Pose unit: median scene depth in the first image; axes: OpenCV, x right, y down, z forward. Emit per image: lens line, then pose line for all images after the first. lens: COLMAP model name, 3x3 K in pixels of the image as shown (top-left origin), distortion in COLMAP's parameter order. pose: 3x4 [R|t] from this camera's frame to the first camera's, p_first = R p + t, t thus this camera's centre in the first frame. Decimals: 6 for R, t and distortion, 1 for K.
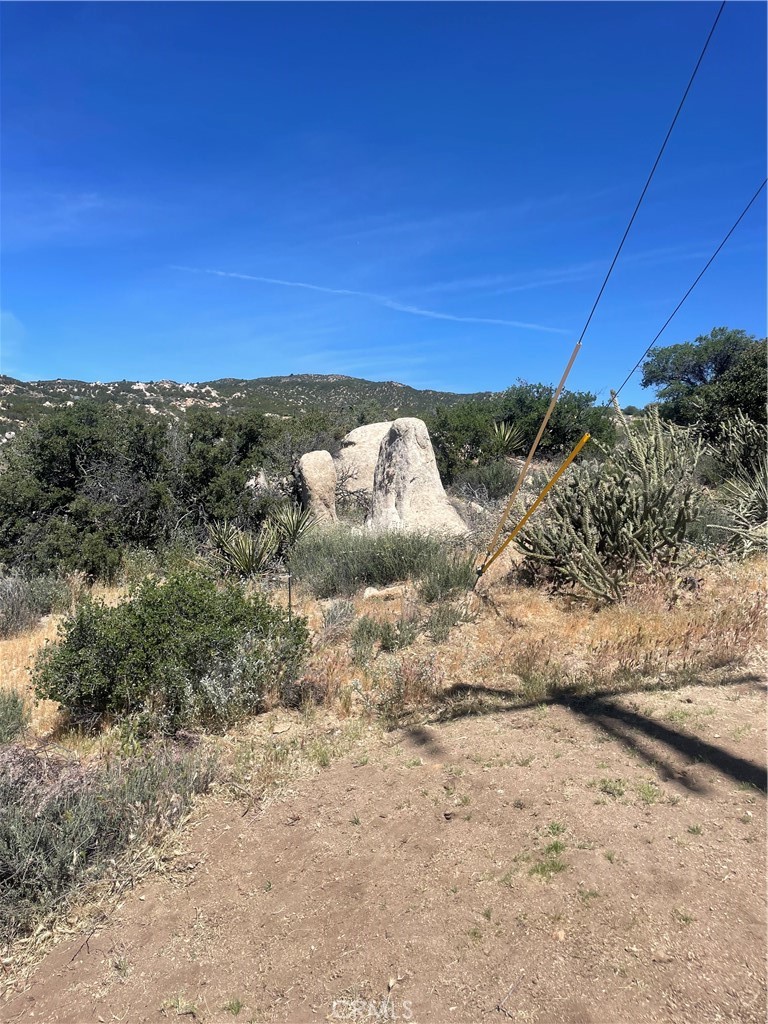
lens RADIAL K [[761.0, 0, 386.6], [0, 761.0, 506.5], [0, 0, 1]] dist [0.079462, -0.104437]
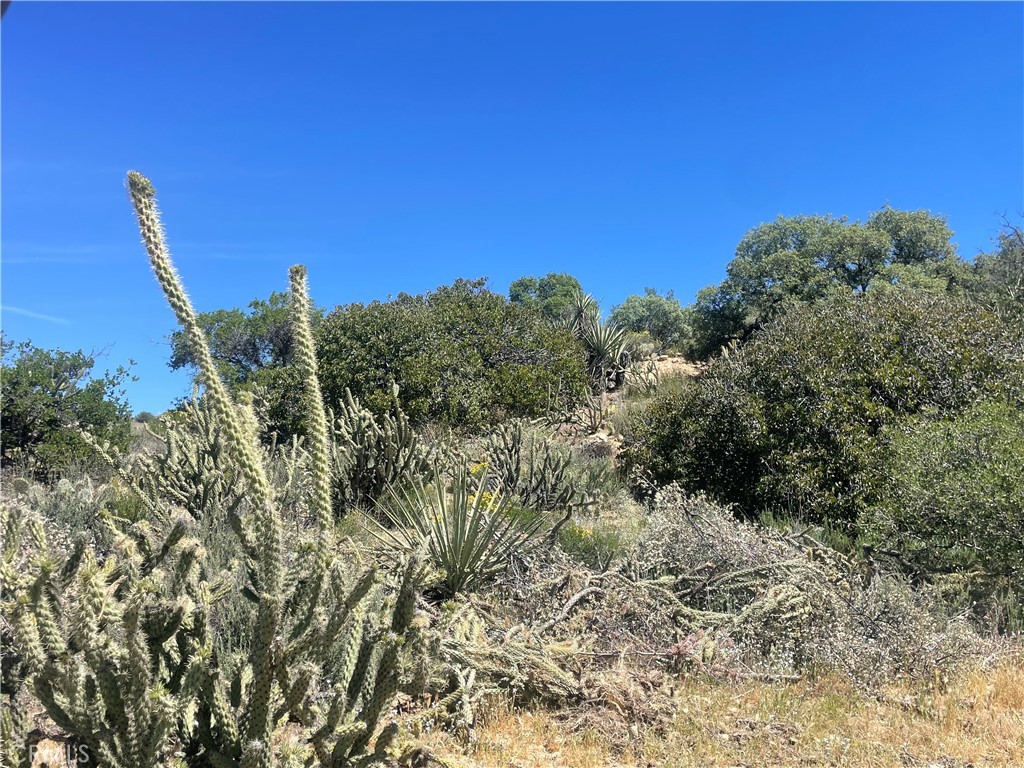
lens RADIAL K [[909.9, 0, 515.5], [0, 909.9, 377.6], [0, 0, 1]] dist [0.089673, -0.124269]
pose [[0.771753, 0.059429, 0.633140, 0.098739], [0.048401, 0.987246, -0.151664, -0.019983], [-0.634078, 0.147692, 0.759034, 0.342539]]
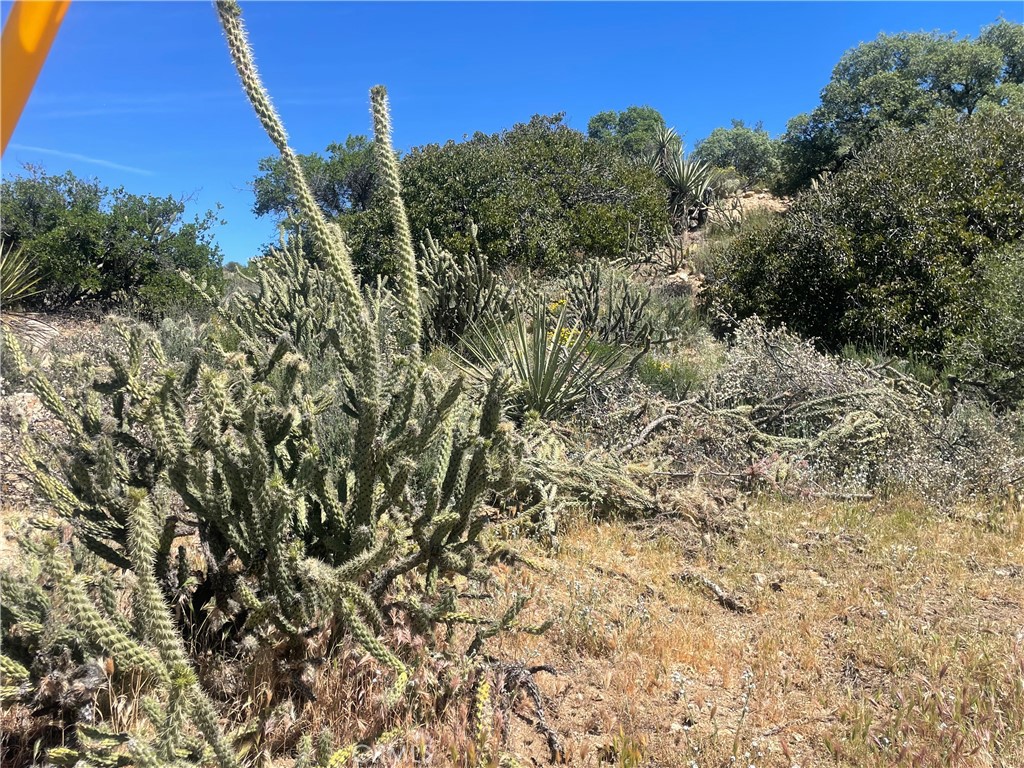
lens RADIAL K [[909.9, 0, 513.5], [0, 909.9, 380.3], [0, 0, 1]] dist [0.089673, -0.124269]
pose [[0.824923, -0.052307, 0.562820, 0.094451], [0.053873, 0.998452, 0.013832, -0.013990], [-0.562673, 0.018911, 0.826464, 0.337365]]
